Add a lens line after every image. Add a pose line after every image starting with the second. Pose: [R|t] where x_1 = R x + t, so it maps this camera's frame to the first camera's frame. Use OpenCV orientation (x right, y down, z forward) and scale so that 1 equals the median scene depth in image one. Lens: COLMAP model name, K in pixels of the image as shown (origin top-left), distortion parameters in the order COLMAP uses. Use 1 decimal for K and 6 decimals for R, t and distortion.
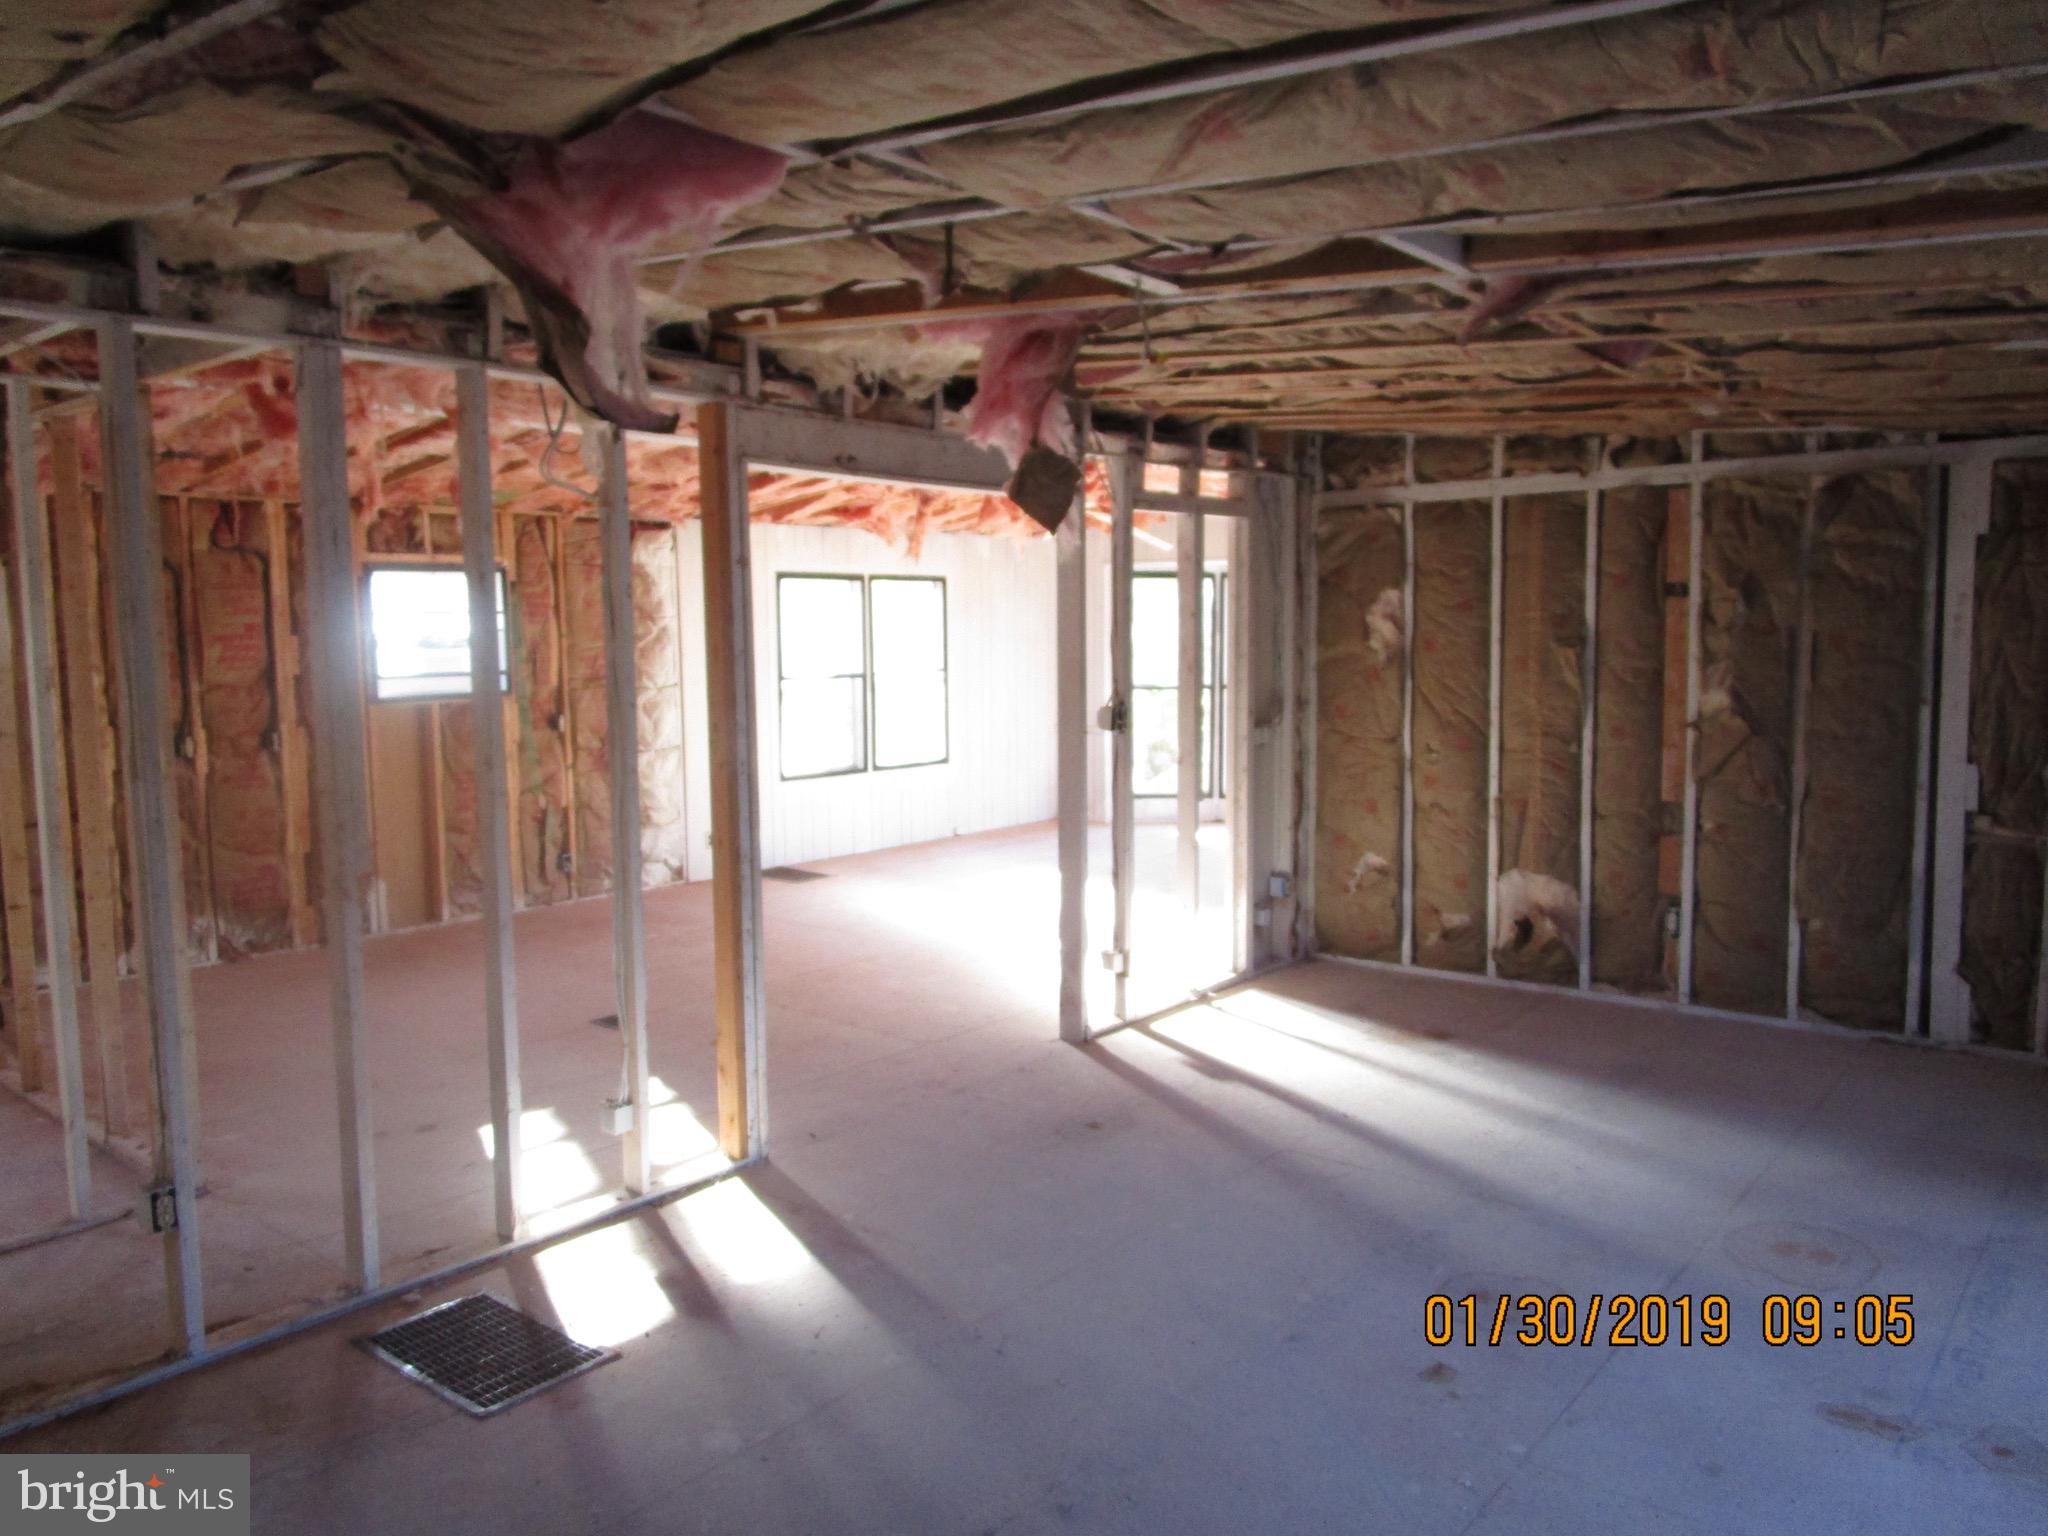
lens RADIAL K [[1455.4, 0, 1016.6], [0, 1455.4, 773.7], [0, 0, 1]] dist [-0.038016, 0.022109]
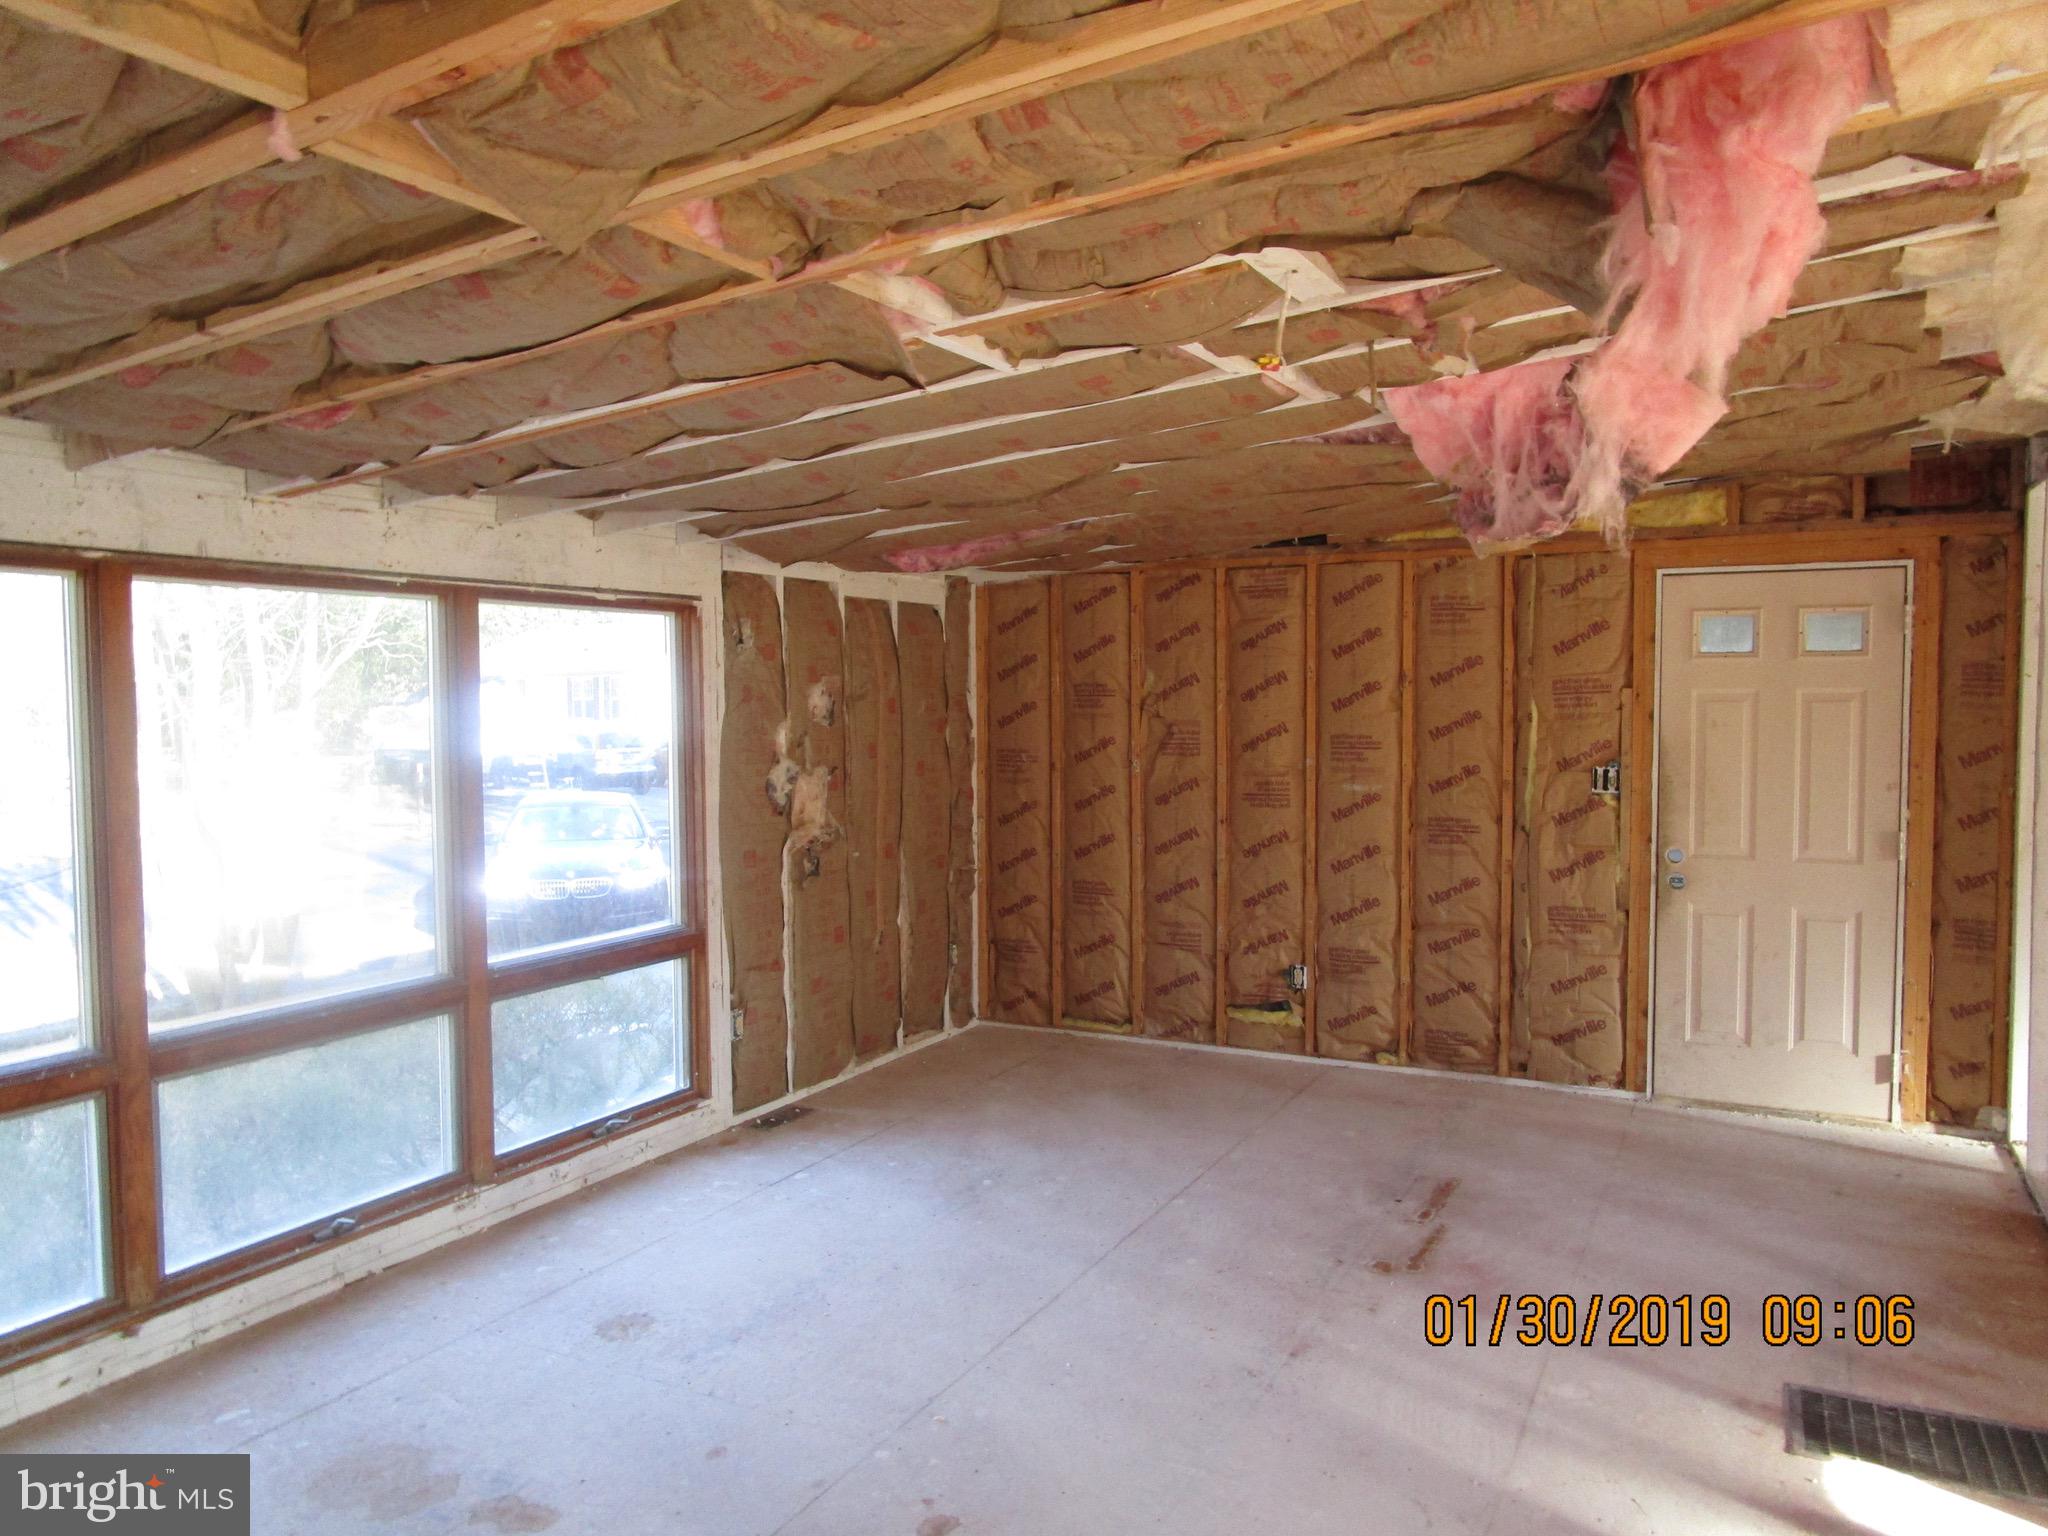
lens RADIAL K [[1455.4, 0, 1016.6], [0, 1455.4, 773.7], [0, 0, 1]] dist [-0.038016, 0.022109]
pose [[-0.976789, 0.032096, -0.211783, 0.225479], [-0.001654, 0.987551, 0.157293, -0.101230], [0.214195, 0.153993, -0.964576, 0.970006]]
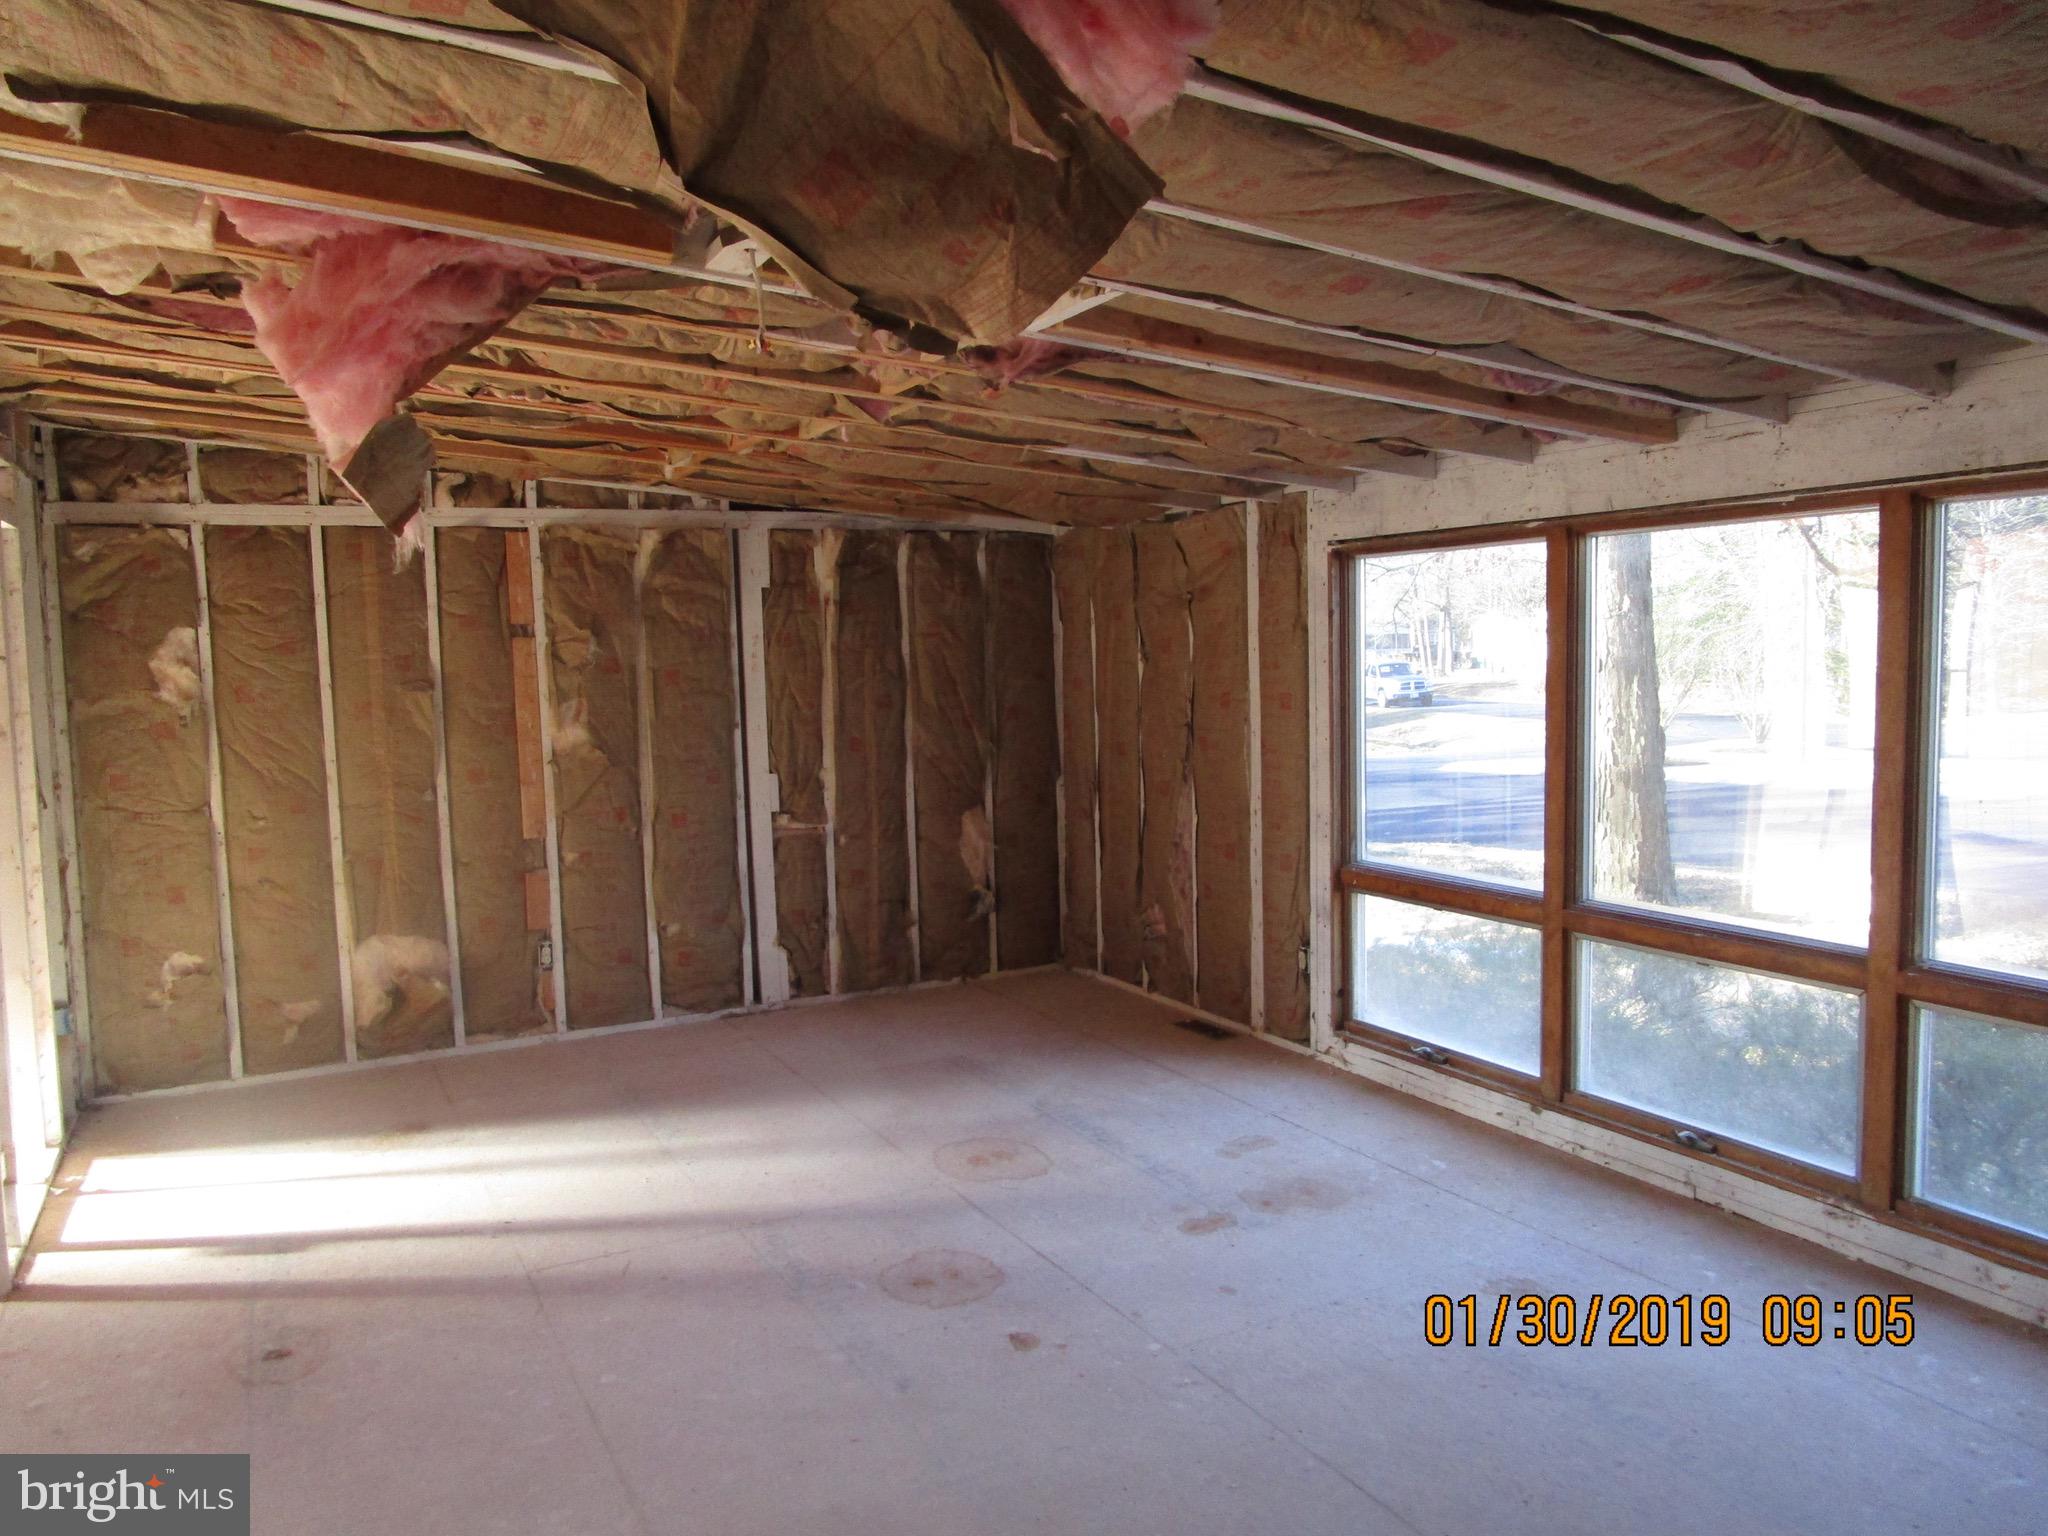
lens RADIAL K [[1455.4, 0, 1016.6], [0, 1455.4, 773.7], [0, 0, 1]] dist [-0.038016, 0.022109]
pose [[0.381694, -0.073668, 0.921348, -0.362026], [0.112290, 0.993131, 0.032888, -0.021716], [-0.917443, 0.090905, 0.387344, 0.294910]]
